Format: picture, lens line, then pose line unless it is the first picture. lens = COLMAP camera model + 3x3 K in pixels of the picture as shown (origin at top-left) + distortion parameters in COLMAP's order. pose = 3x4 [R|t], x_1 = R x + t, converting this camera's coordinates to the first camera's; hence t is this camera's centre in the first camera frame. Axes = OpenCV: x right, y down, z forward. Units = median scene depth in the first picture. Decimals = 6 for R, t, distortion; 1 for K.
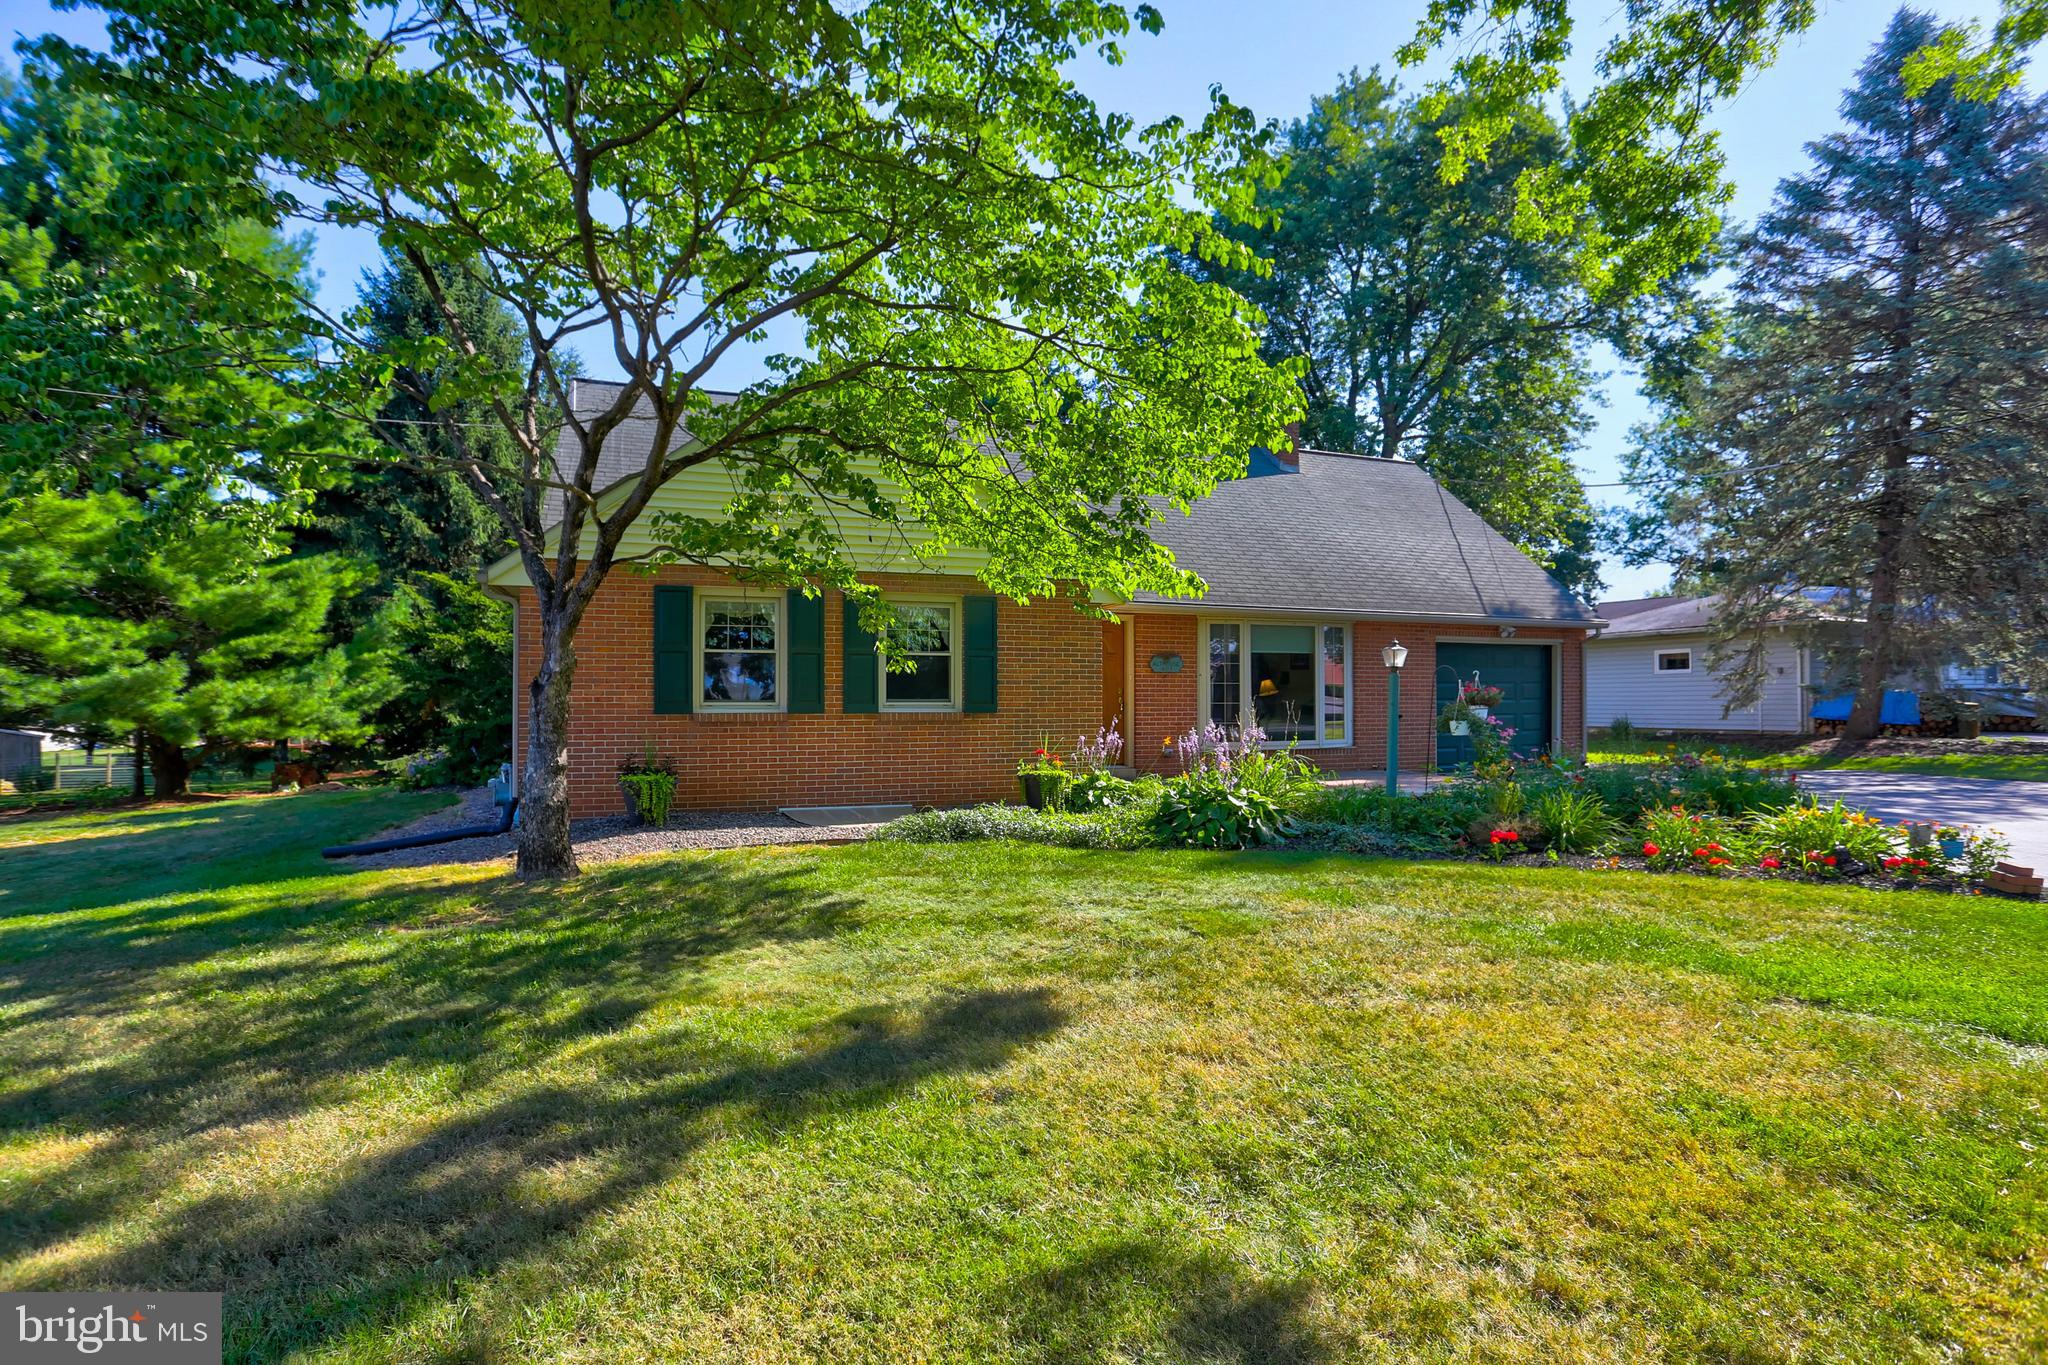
lens RADIAL K [[1016.2, 0, 1004.9], [0, 1016.2, 685.9], [0, 0, 1]] dist [-0.079321, 0.035539]
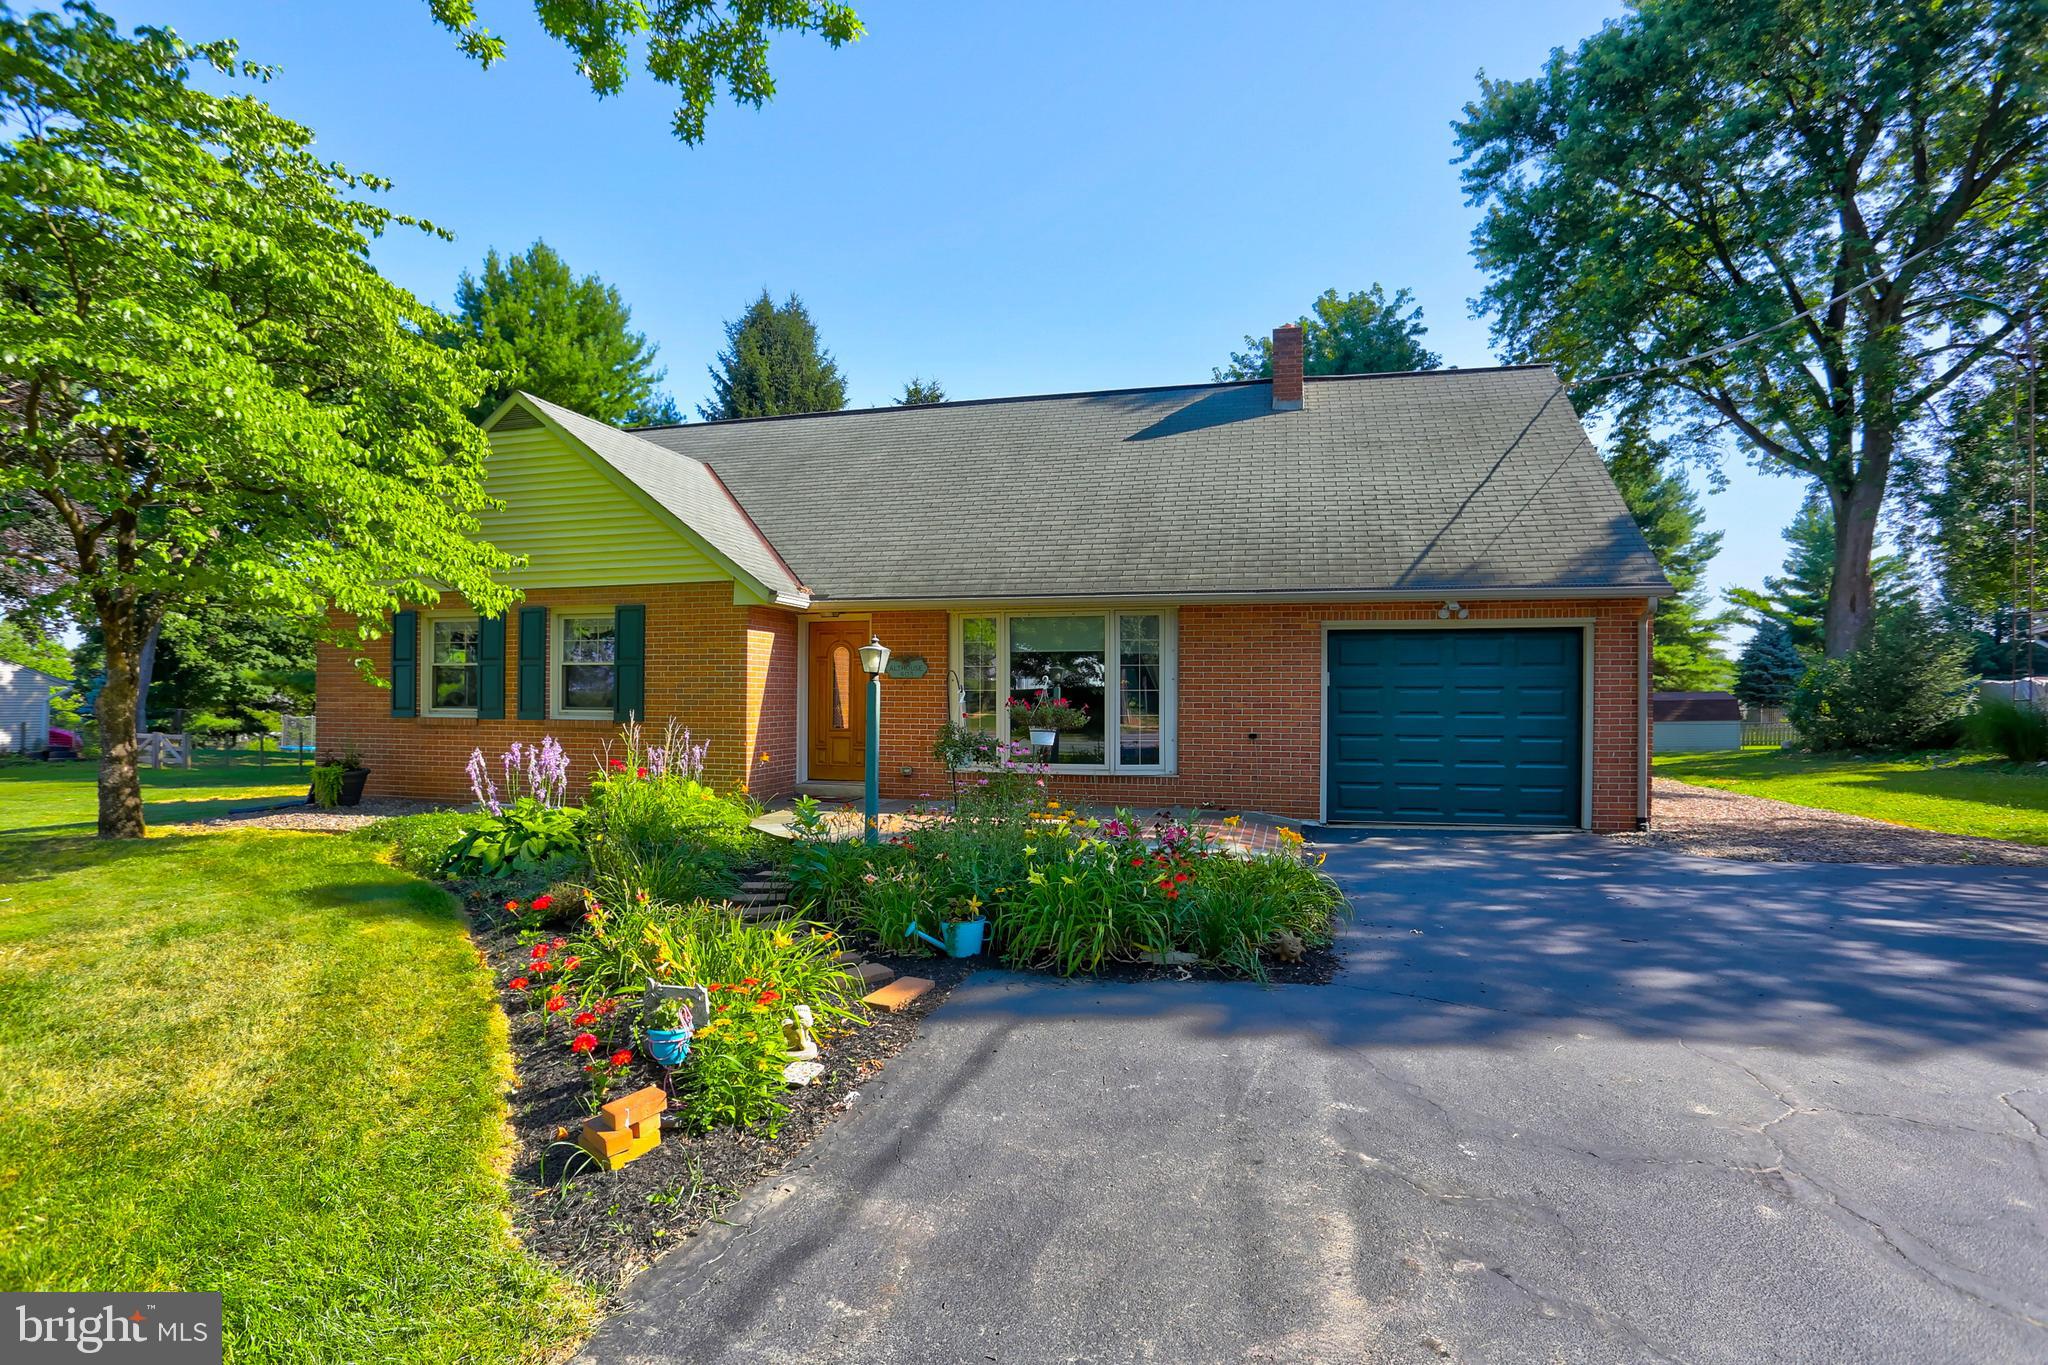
lens RADIAL K [[1016.2, 0, 1004.9], [0, 1016.2, 685.9], [0, 0, 1]] dist [-0.079321, 0.035539]
pose [[0.823780, -0.002005, -0.566907, 0.670348], [0.002709, 0.999996, 0.000401, -0.006604], [0.566904, -0.001866, 0.823782, 0.320049]]
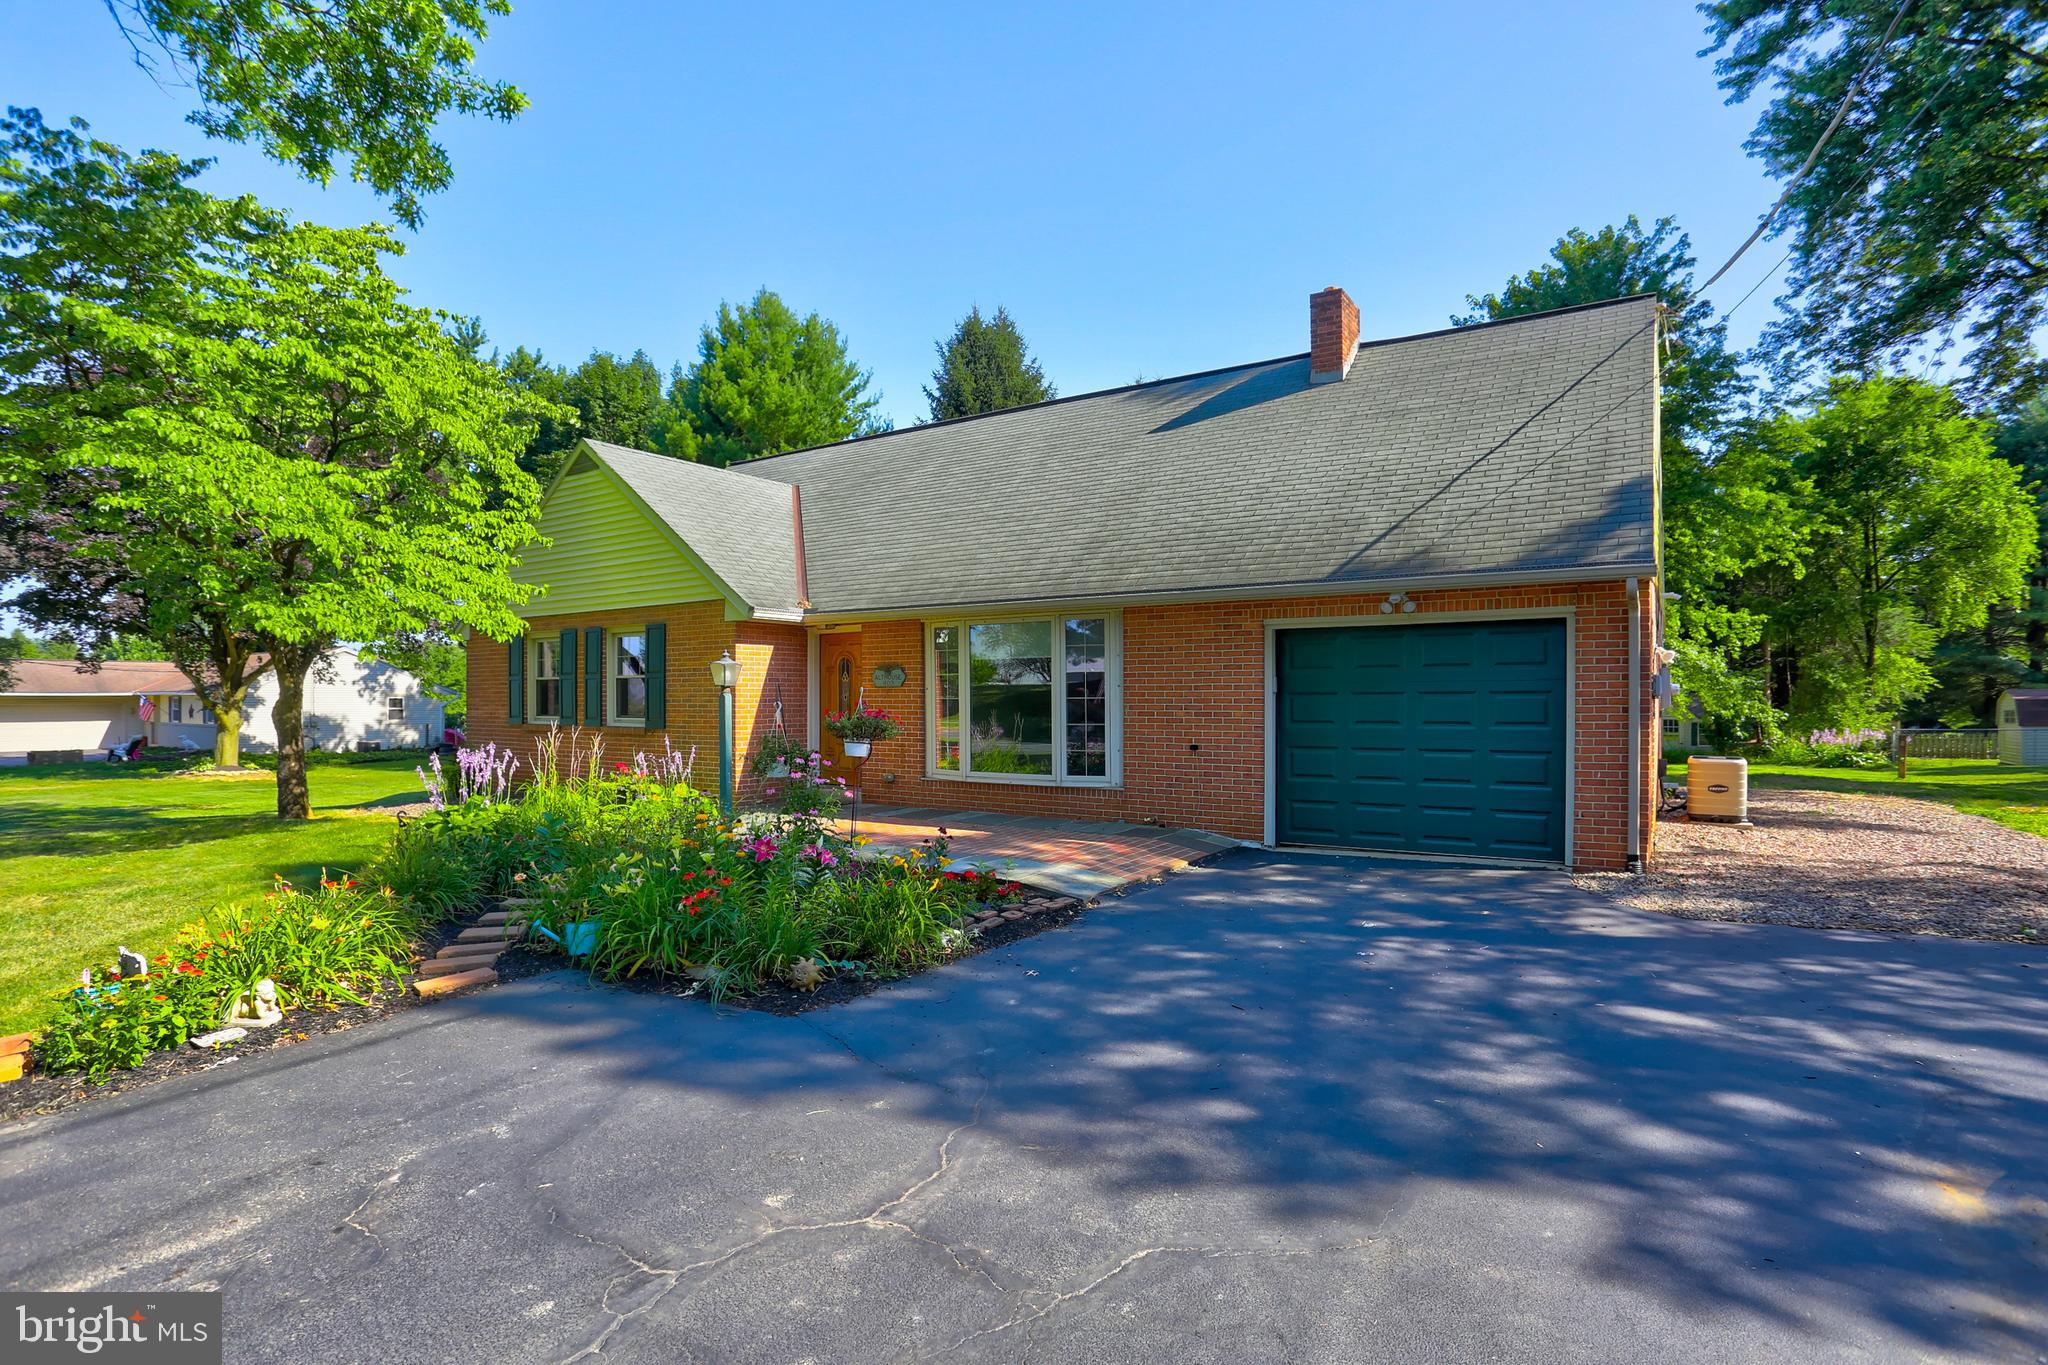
lens RADIAL K [[1016.2, 0, 1004.9], [0, 1016.2, 685.9], [0, 0, 1]] dist [-0.079321, 0.035539]
pose [[0.597830, -0.008921, -0.801573, 0.868733], [0.013107, 0.999913, -0.001353, -0.010889], [0.801516, -0.009697, 0.597895, 0.521508]]
